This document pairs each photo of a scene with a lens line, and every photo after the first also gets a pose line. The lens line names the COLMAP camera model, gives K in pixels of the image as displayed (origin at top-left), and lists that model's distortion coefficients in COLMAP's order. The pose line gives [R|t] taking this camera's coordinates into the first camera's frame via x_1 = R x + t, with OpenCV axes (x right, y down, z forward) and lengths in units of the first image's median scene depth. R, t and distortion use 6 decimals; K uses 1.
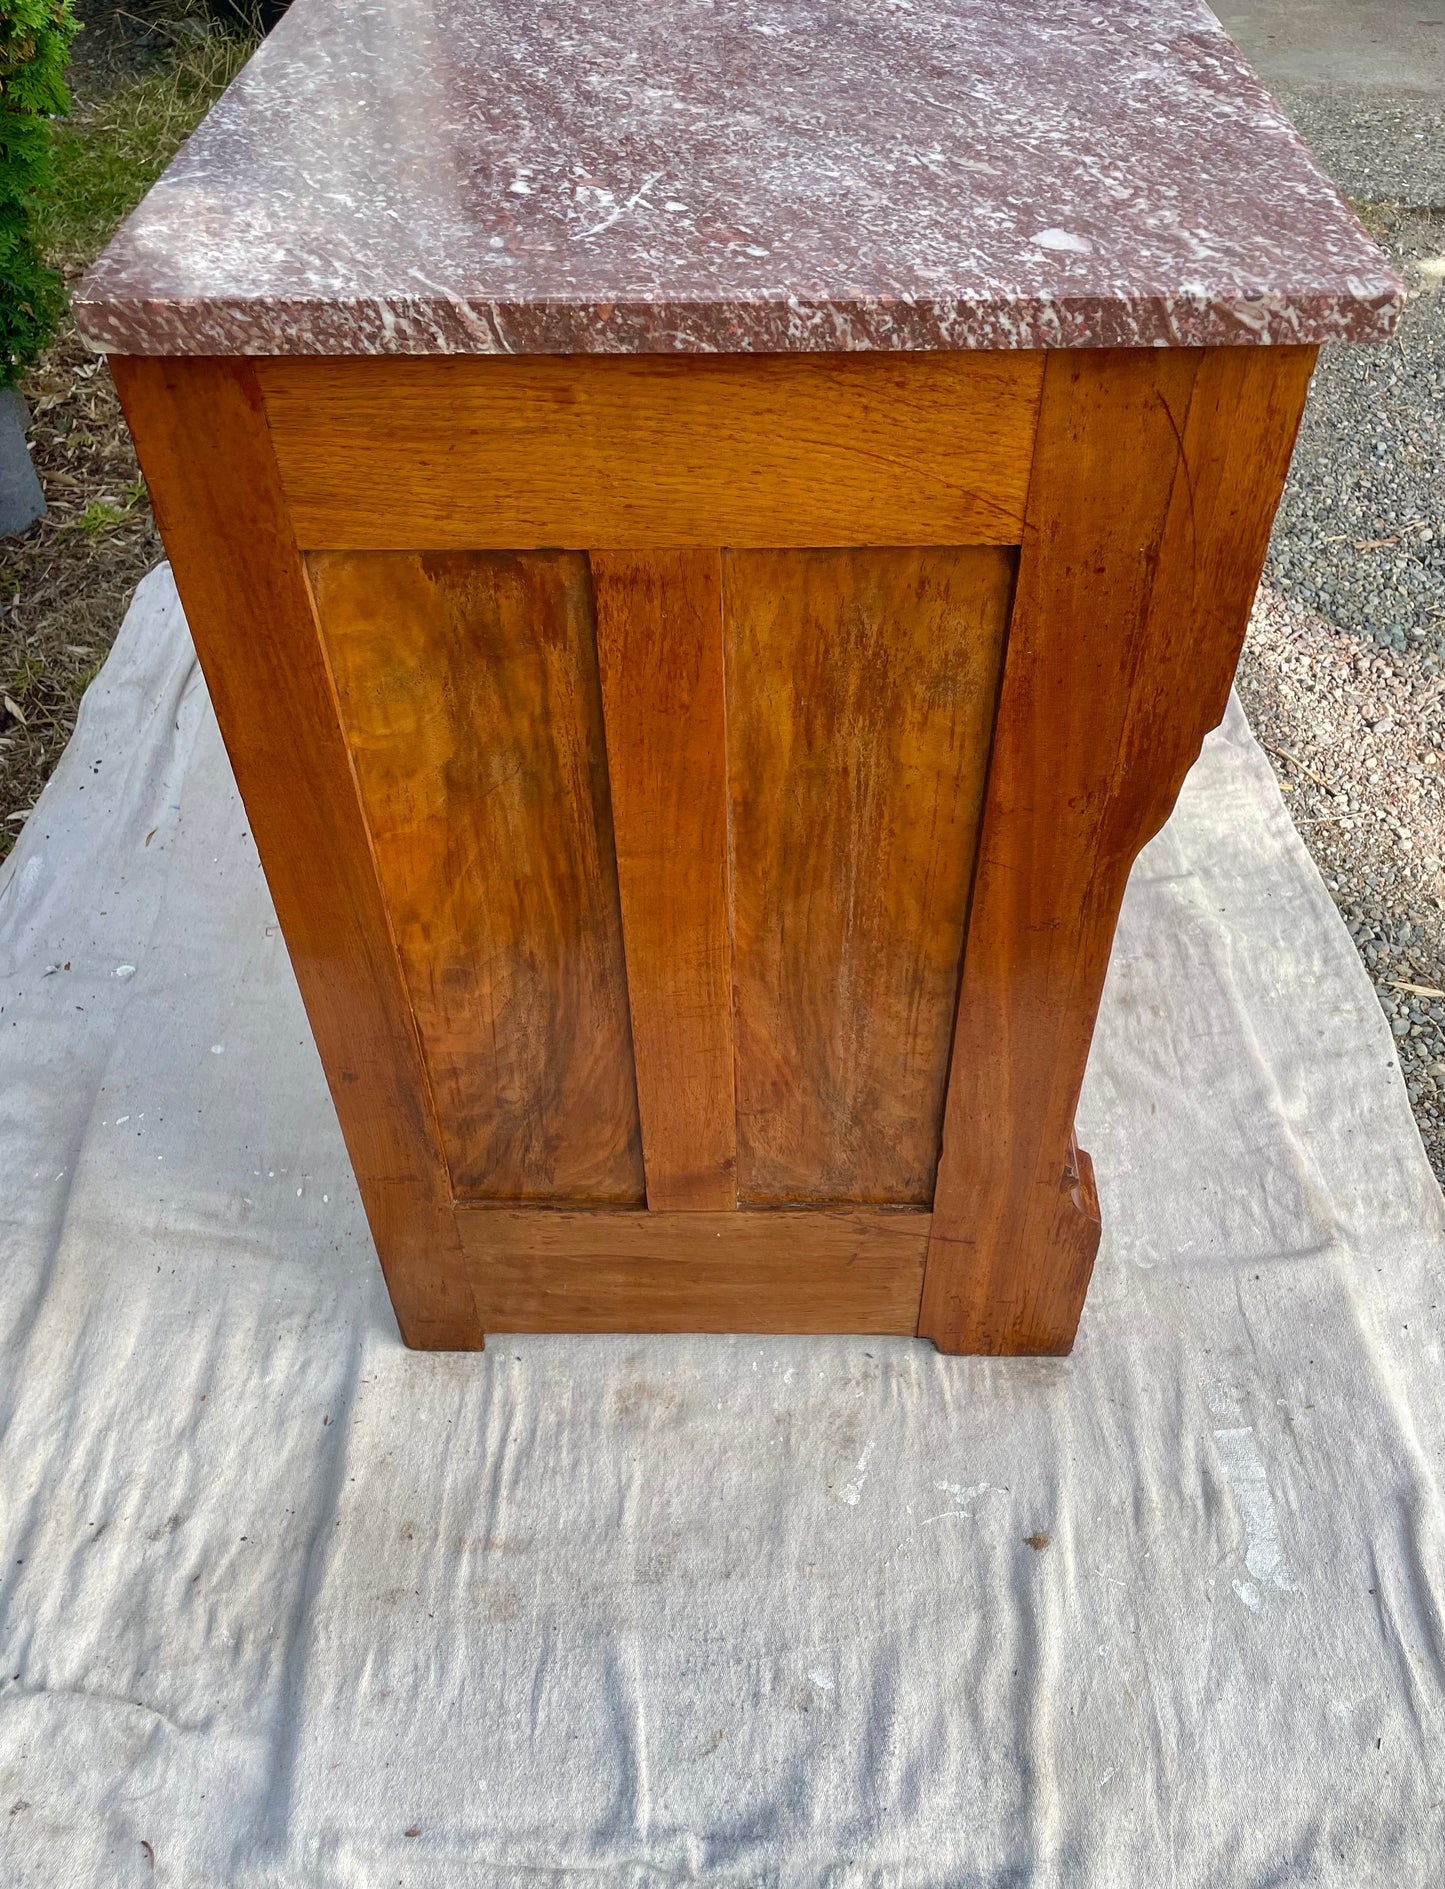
lens RADIAL K [[1559.0, 0, 711.7], [0, 1559.0, 990.5], [0, 0, 1]] dist [0.060689, -0.073186]
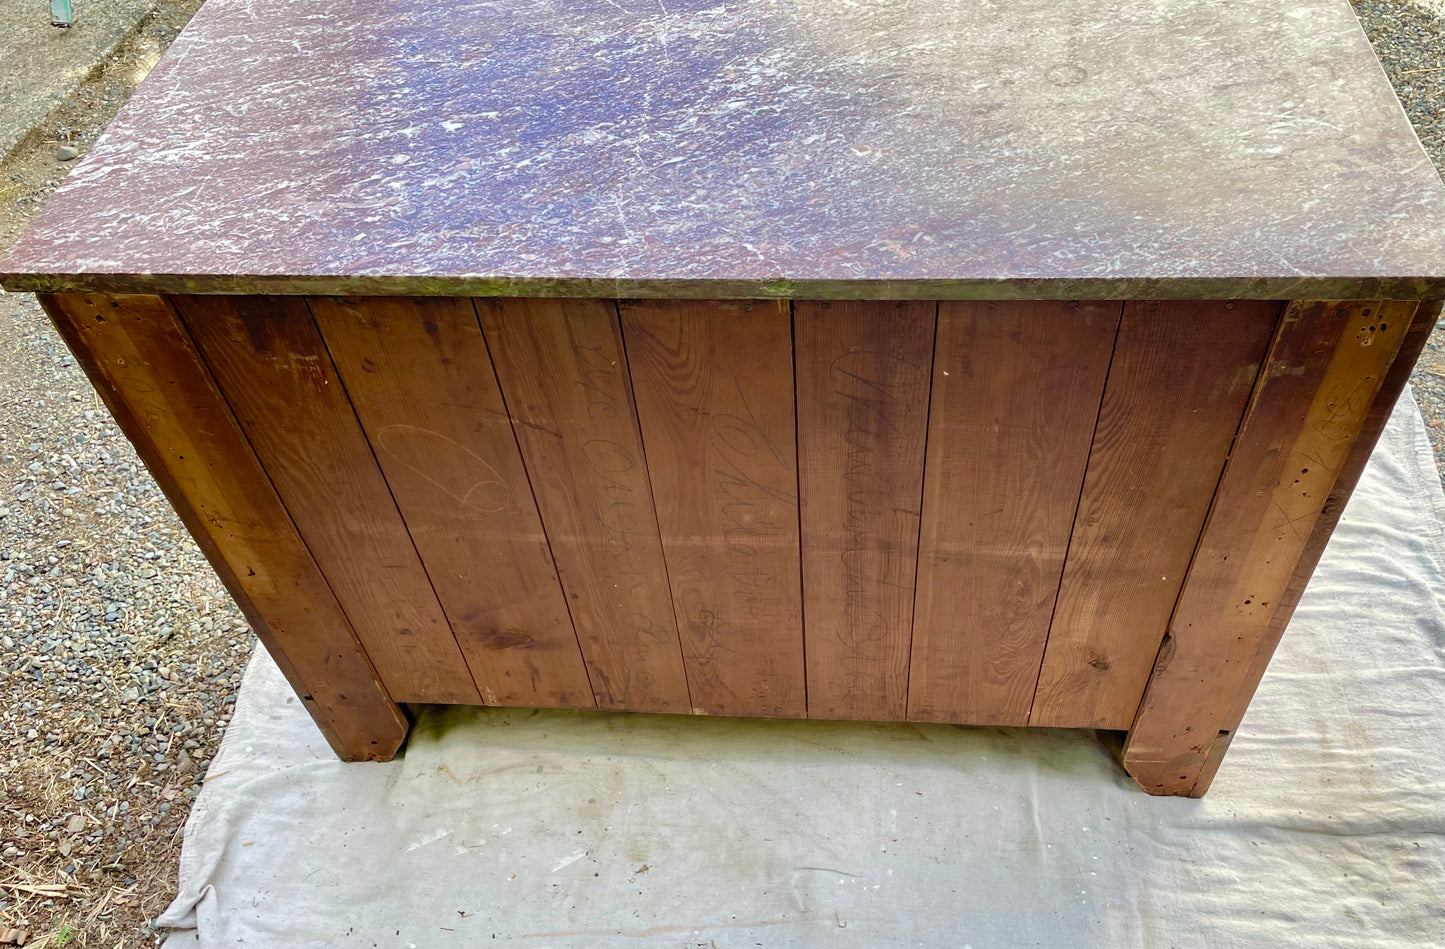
lens RADIAL K [[1192.1, 0, 739.4], [0, 1192.1, 552.1], [0, 0, 1]] dist [0.057875, -0.067393]
pose [[0.063621, -0.758672, 0.648359, -0.975572], [0.753277, 0.462659, 0.467461, -0.966145], [-0.654619, 0.458654, 0.600925, 0.522653]]
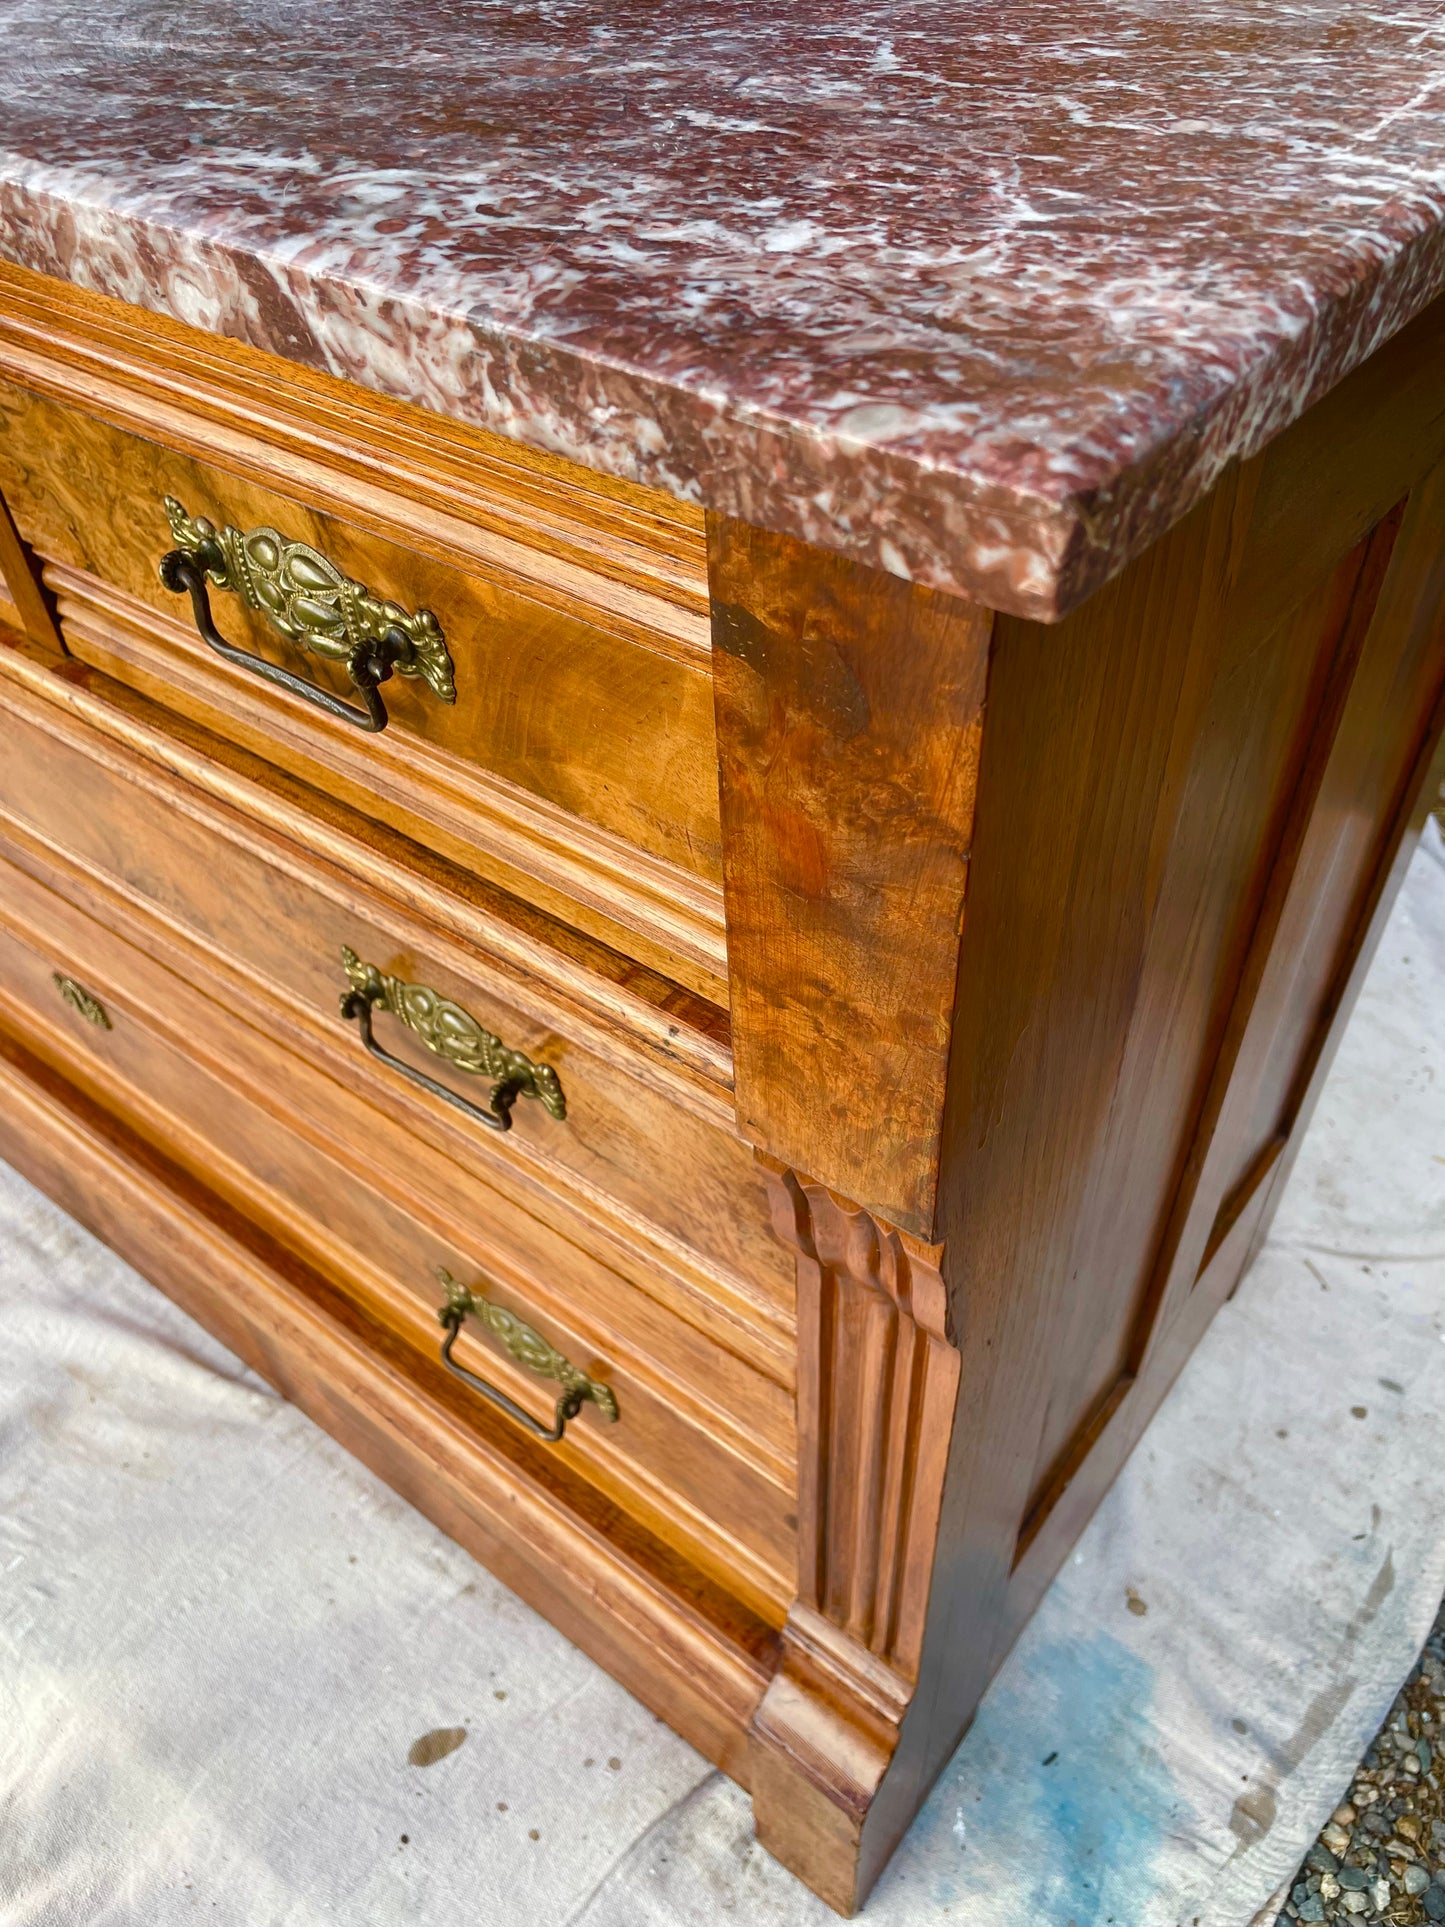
lens RADIAL K [[1457.2, 0, 741.6], [0, 1457.2, 926.3], [0, 0, 1]] dist [0.079156, -0.106070]
pose [[-0.592582, 0.578326, -0.560701, 0.448603], [-0.543890, 0.226176, 0.808101, -1.176382], [0.594163, 0.783826, 0.180518, 1.356190]]
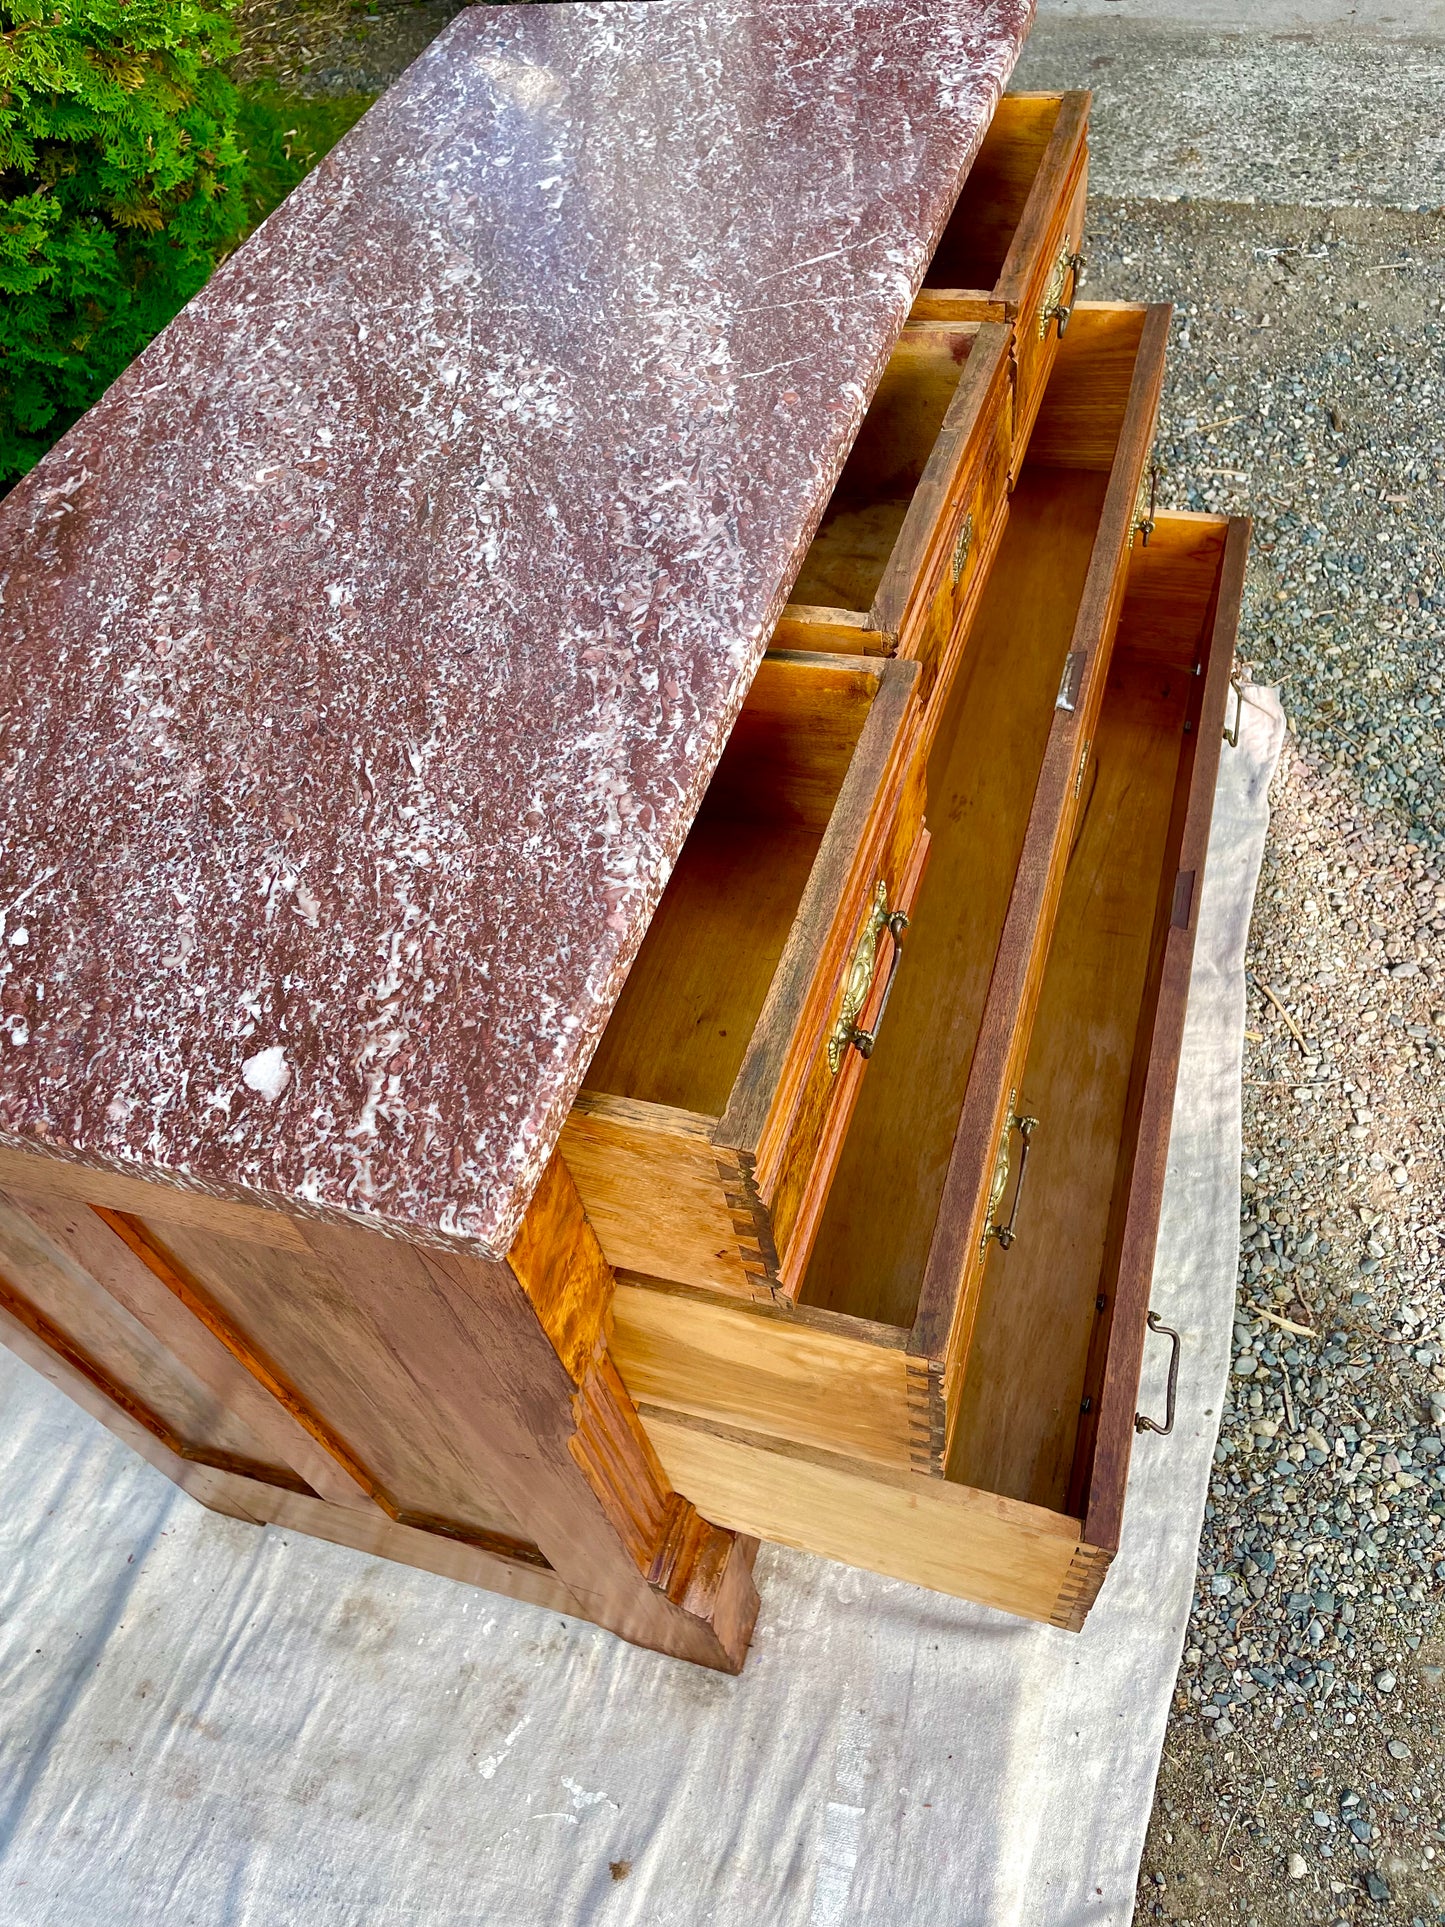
lens RADIAL K [[1457.2, 0, 701.5], [0, 1457.2, 930.2], [0, 0, 1]] dist [0.079156, -0.106070]
pose [[0.951050, 0.144859, -0.272982, 0.464410], [-0.111200, 0.984578, 0.135060, -0.455001], [0.288337, -0.098093, 0.952491, 0.104188]]
